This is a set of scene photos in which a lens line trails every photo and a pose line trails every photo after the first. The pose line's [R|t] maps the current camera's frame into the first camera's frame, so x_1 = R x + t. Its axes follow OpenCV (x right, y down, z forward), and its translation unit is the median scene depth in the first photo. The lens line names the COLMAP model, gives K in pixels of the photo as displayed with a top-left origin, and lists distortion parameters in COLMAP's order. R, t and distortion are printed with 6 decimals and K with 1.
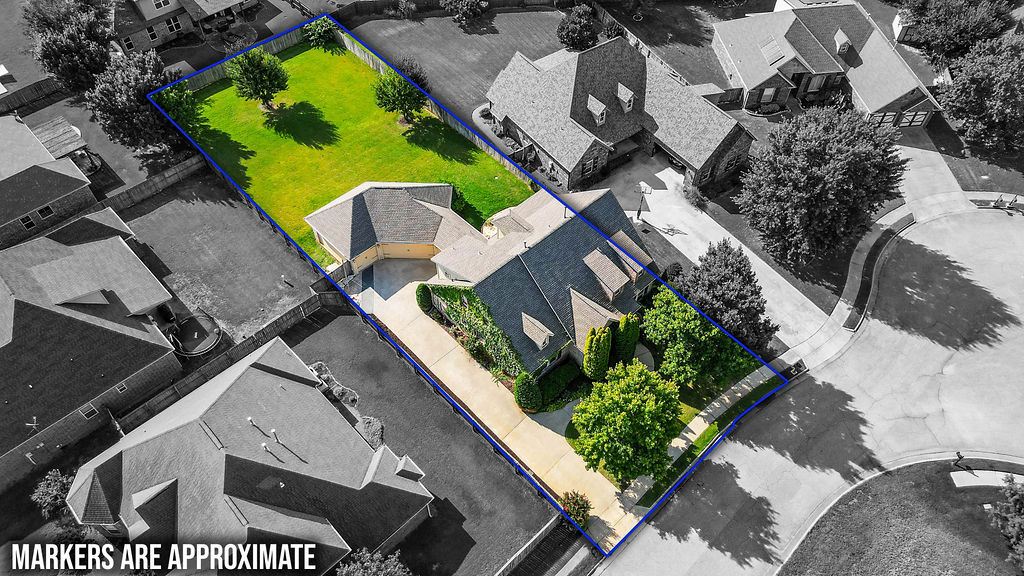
lens RADIAL K [[722.3, 0, 505.0], [0, 722.3, 282.0], [0, 0, 1]] dist [0.031722, -0.004520]
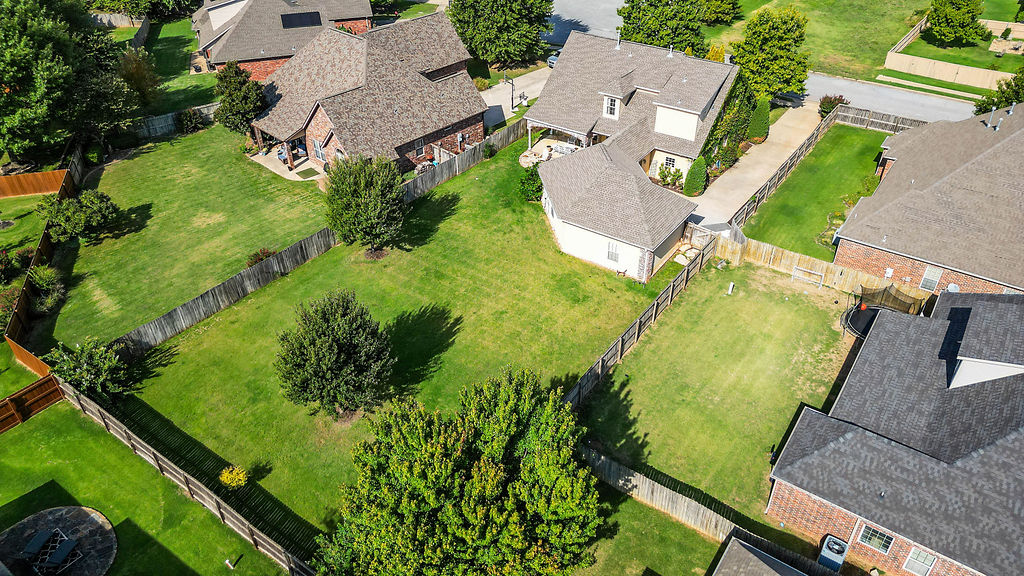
lens RADIAL K [[722.3, 0, 515.9], [0, 722.3, 286.9], [0, 0, 1]] dist [0.031722, -0.004520]
pose [[-0.199273, -0.575621, 0.793064, -0.705472], [0.763906, 0.415656, 0.493637, -0.443808], [-0.613790, 0.704195, 0.356891, 0.736843]]
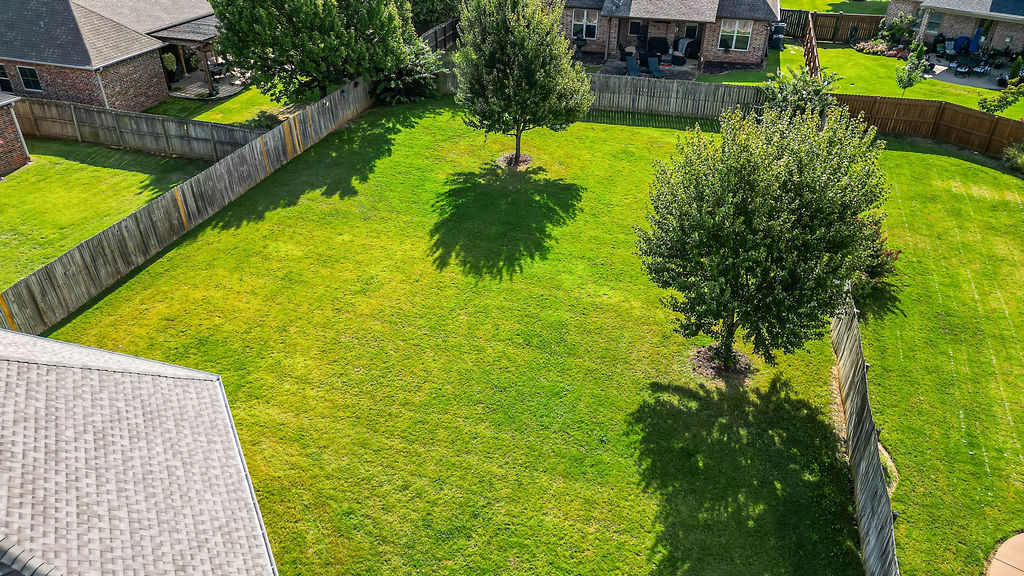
lens RADIAL K [[722.3, 0, 514.0], [0, 722.3, 292.3], [0, 0, 1]] dist [0.031722, -0.004520]
pose [[0.498366, 0.469291, -0.728970, 0.001925], [-0.683599, 0.729853, 0.002512, -0.196562], [0.533220, 0.497072, 0.684541, 0.793932]]
